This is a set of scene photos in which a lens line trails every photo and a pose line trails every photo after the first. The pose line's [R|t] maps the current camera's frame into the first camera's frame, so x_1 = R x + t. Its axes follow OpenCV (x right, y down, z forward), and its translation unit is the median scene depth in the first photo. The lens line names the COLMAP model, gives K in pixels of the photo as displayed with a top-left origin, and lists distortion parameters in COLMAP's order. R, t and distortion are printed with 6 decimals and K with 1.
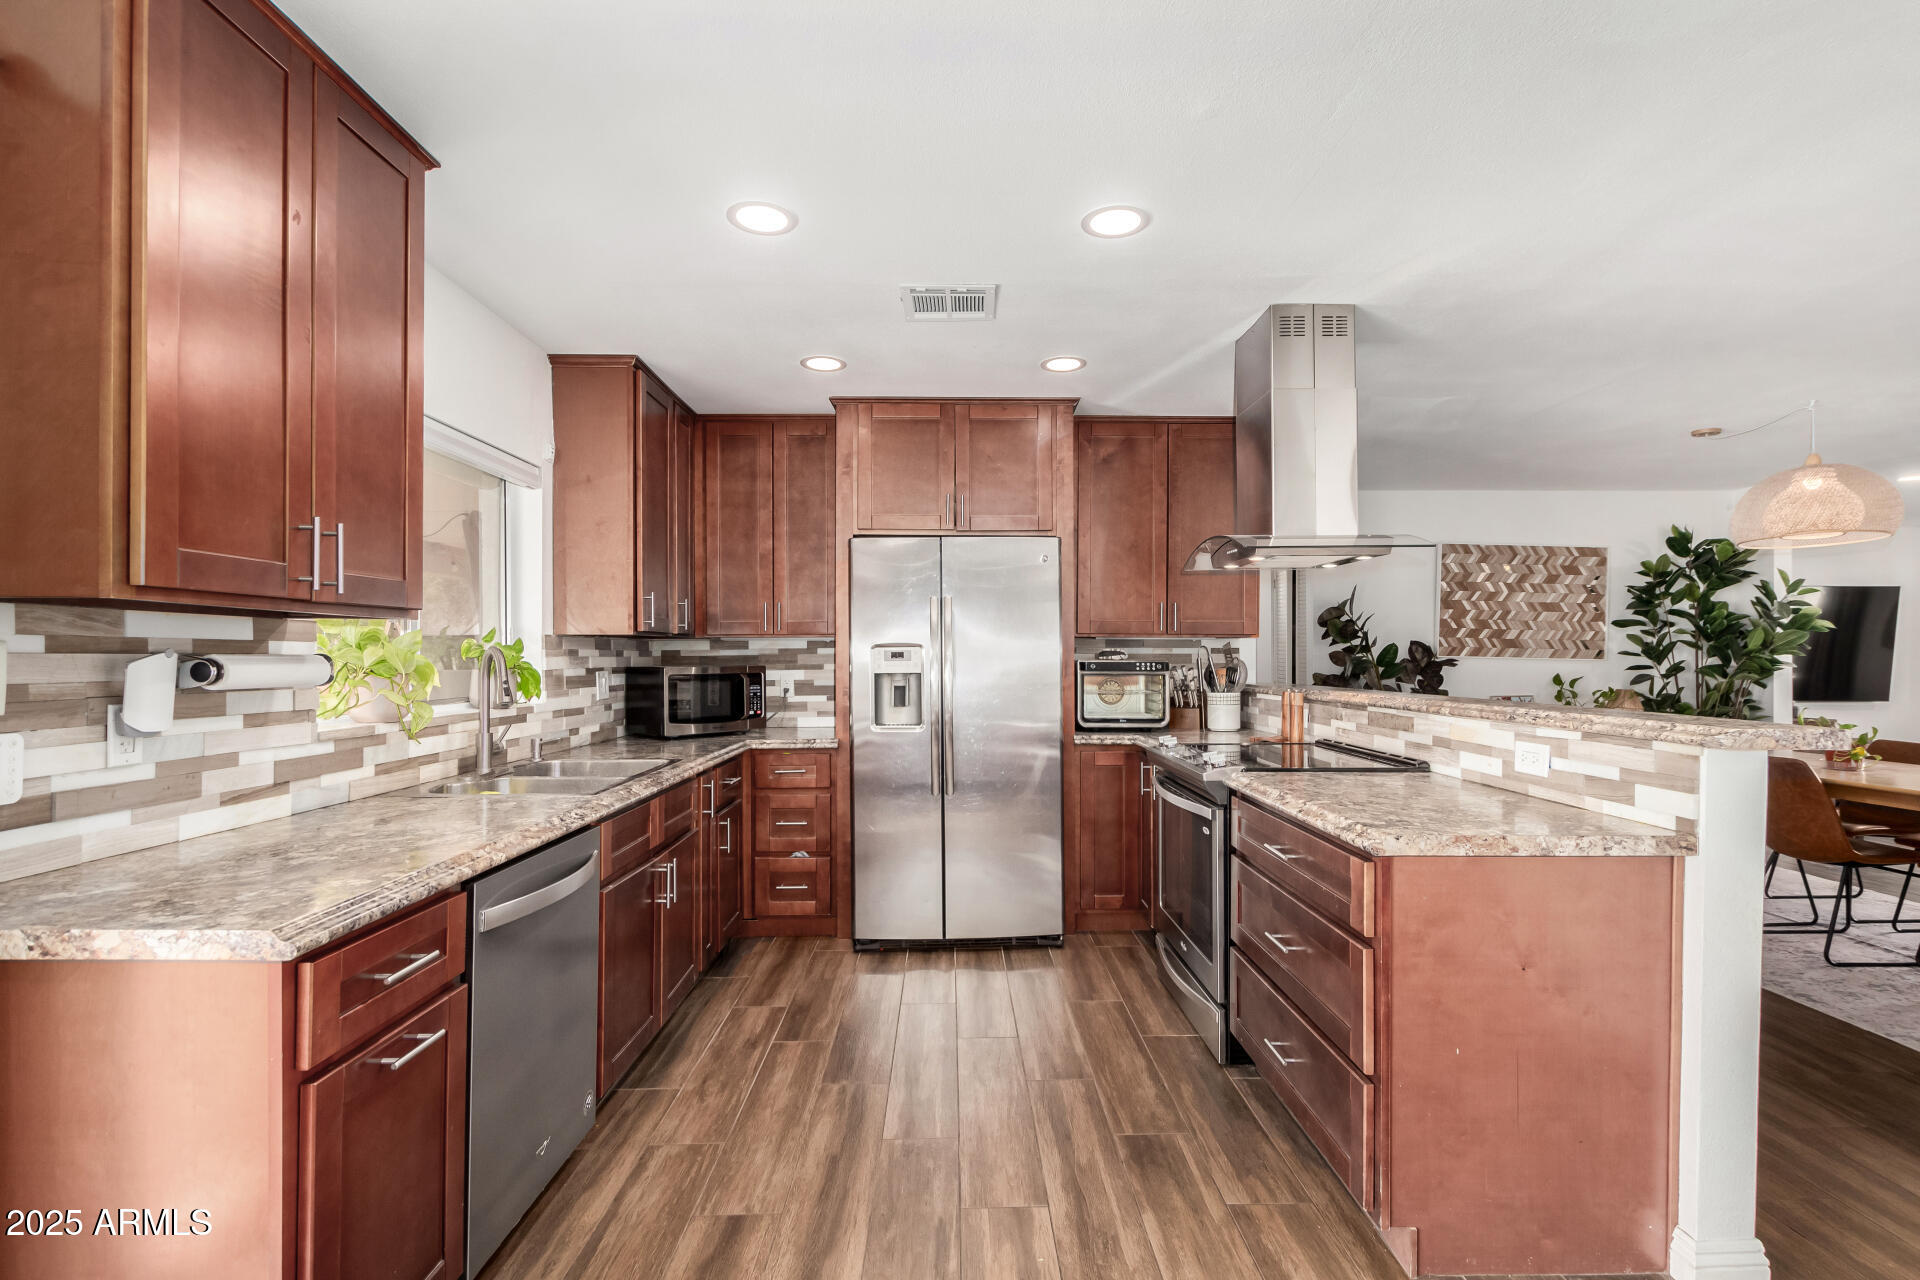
lens RADIAL K [[888.5, 0, 968.0], [0, 888.5, 648.0], [0, 0, 1]] dist [0.013425, -0.007315]
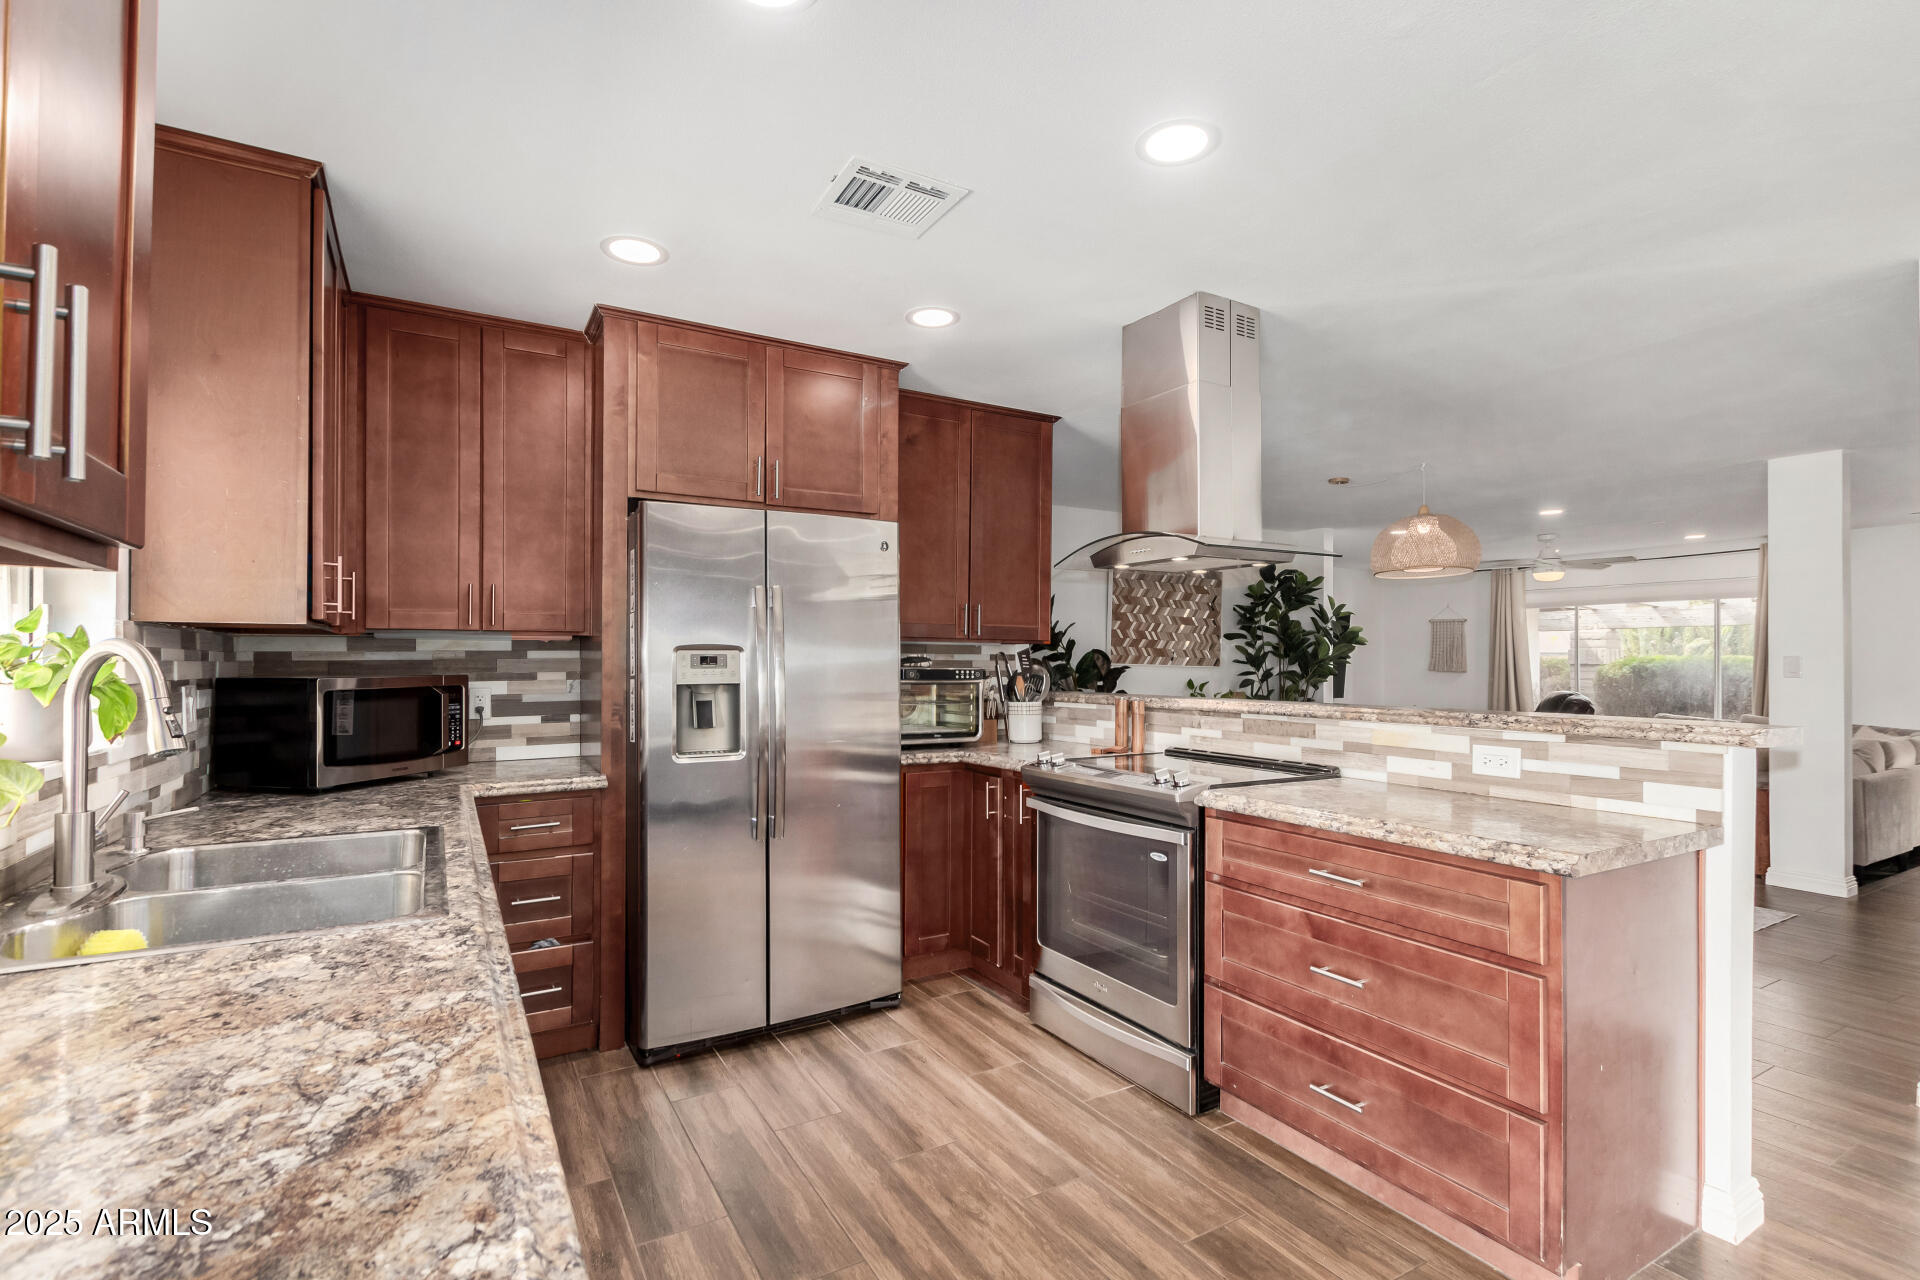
lens RADIAL K [[888.5, 0, 968.0], [0, 888.5, 648.0], [0, 0, 1]] dist [0.013425, -0.007315]
pose [[0.871867, 0.010973, 0.489620, -0.251835], [-0.007256, 0.999929, -0.009489, 0.002805], [-0.489689, 0.004721, 0.871884, 0.226531]]
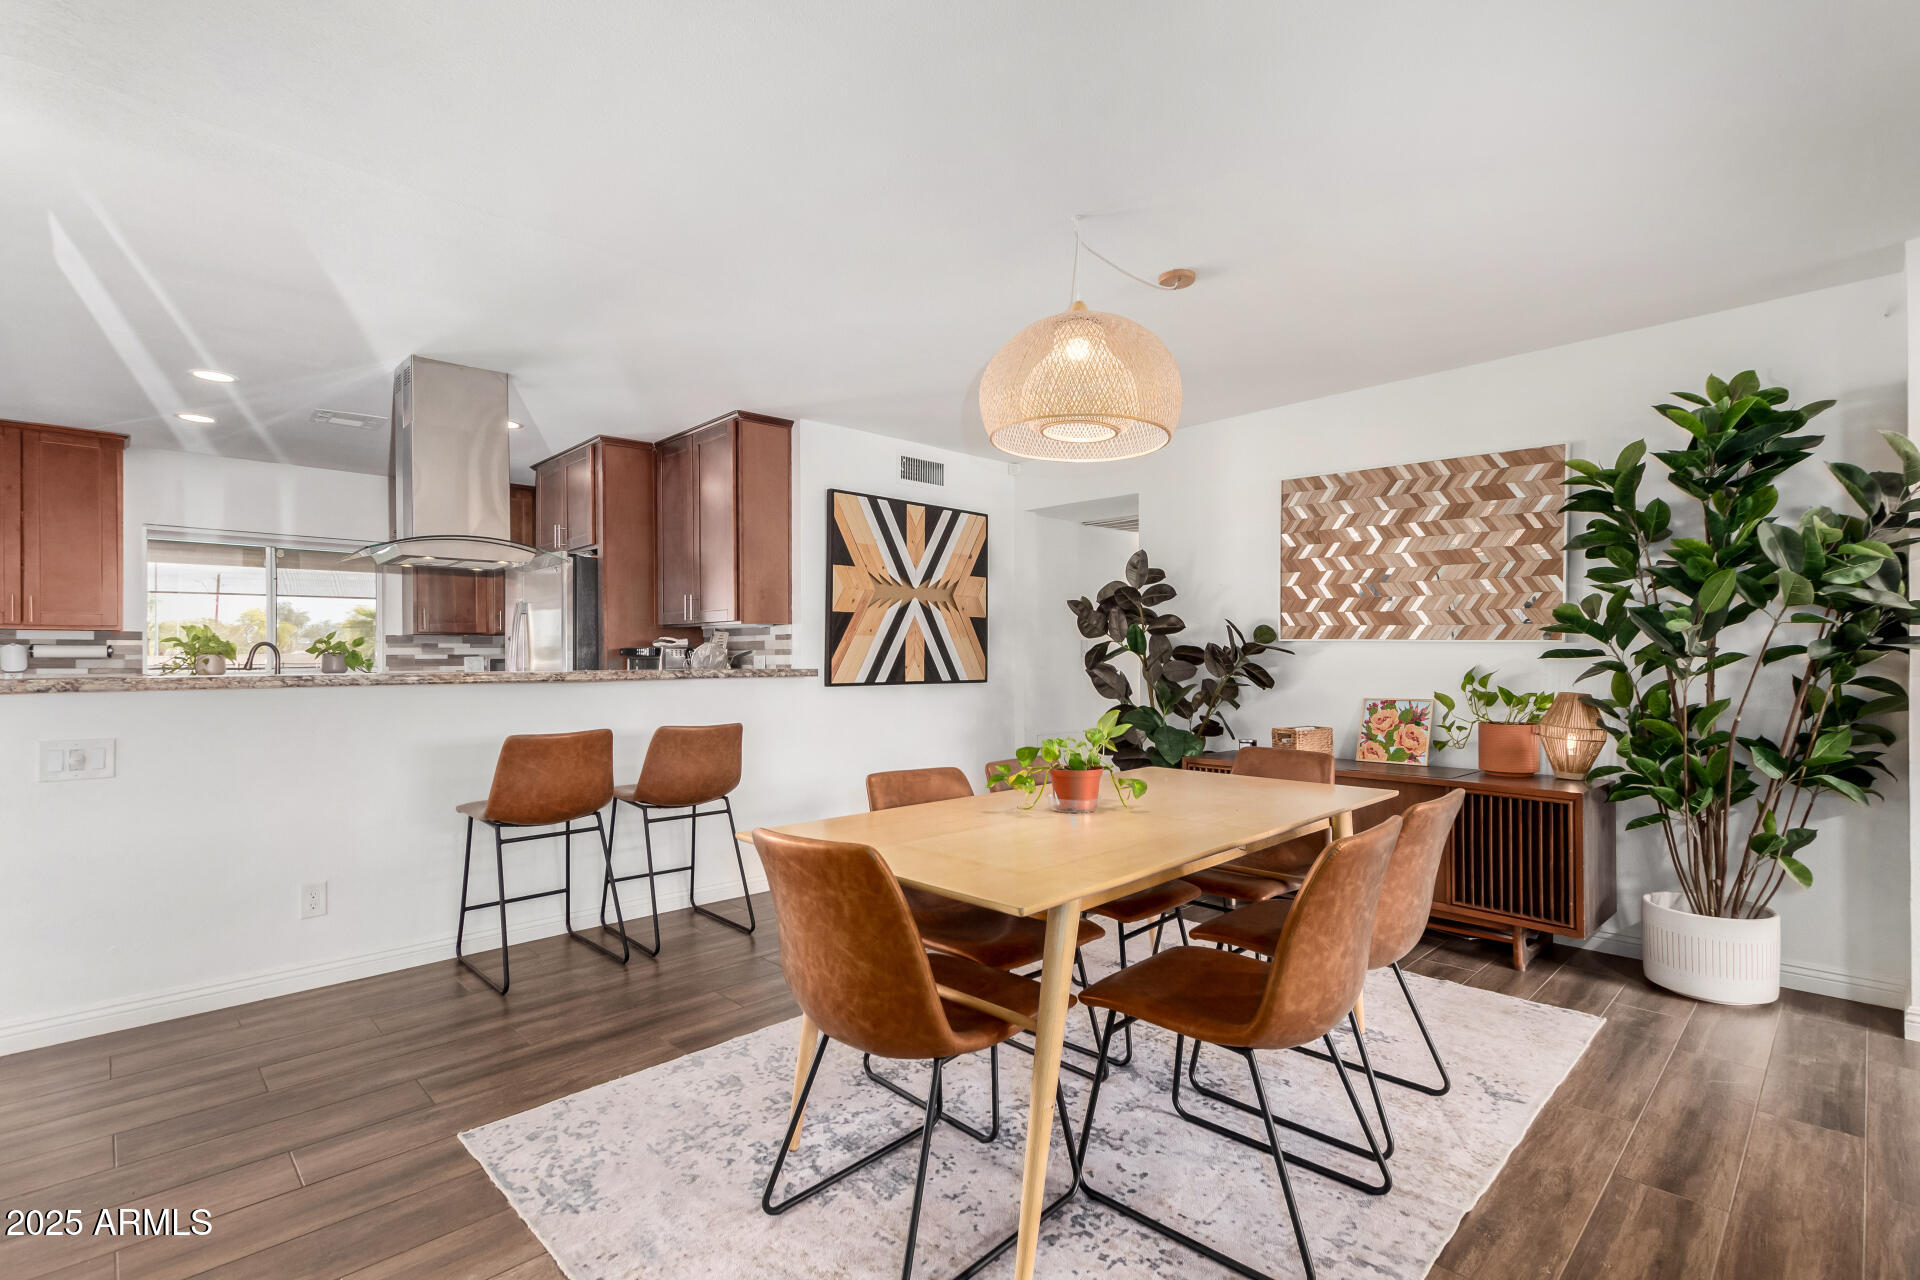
lens RADIAL K [[888.5, 0, 968.0], [0, 888.5, 648.0], [0, 0, 1]] dist [0.013425, -0.007315]
pose [[0.681630, -0.008889, -0.731643, 1.429252], [0.011042, 0.999937, -0.001861, 0.023662], [0.731614, -0.006811, 0.681685, 0.545325]]
